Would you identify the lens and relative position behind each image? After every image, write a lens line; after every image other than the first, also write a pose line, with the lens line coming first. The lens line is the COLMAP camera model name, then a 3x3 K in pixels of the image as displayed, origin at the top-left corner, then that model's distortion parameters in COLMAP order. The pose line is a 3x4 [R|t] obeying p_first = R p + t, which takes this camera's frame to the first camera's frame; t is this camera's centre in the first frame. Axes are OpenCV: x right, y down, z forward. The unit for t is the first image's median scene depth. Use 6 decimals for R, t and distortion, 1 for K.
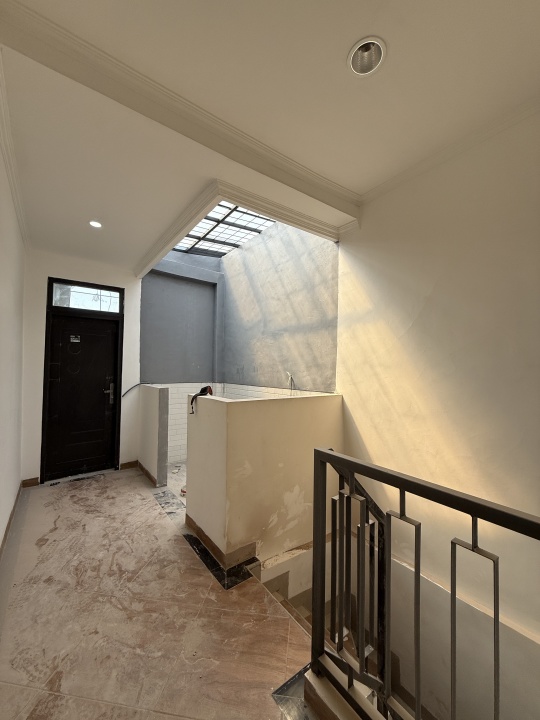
lens RADIAL K [[291.3, 0, 269.0], [0, 291.3, 360.9], [0, 0, 1]] dist [0.000990, 0.000208]
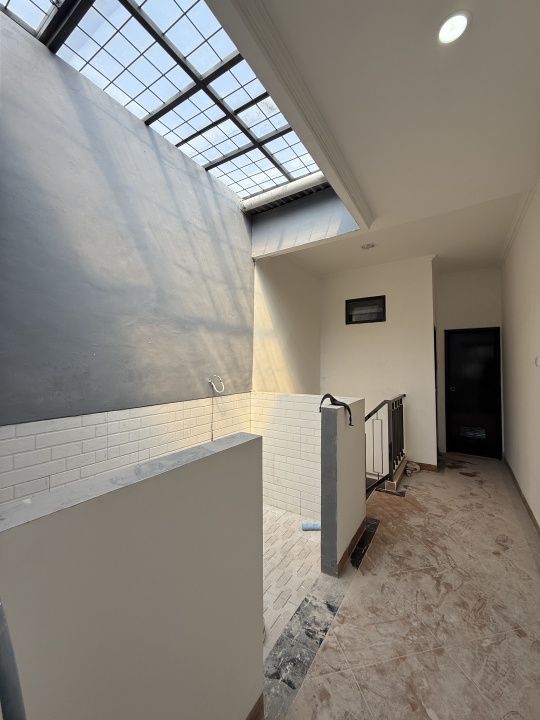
lens RADIAL K [[291.3, 0, 269.8], [0, 291.3, 360.2], [0, 0, 1]] dist [0.000990, 0.000208]
pose [[-0.359300, 0.005017, 0.933209, -0.830315], [-0.029409, 0.999428, -0.016695, 0.004092], [-0.932759, -0.033443, -0.358947, 1.292804]]
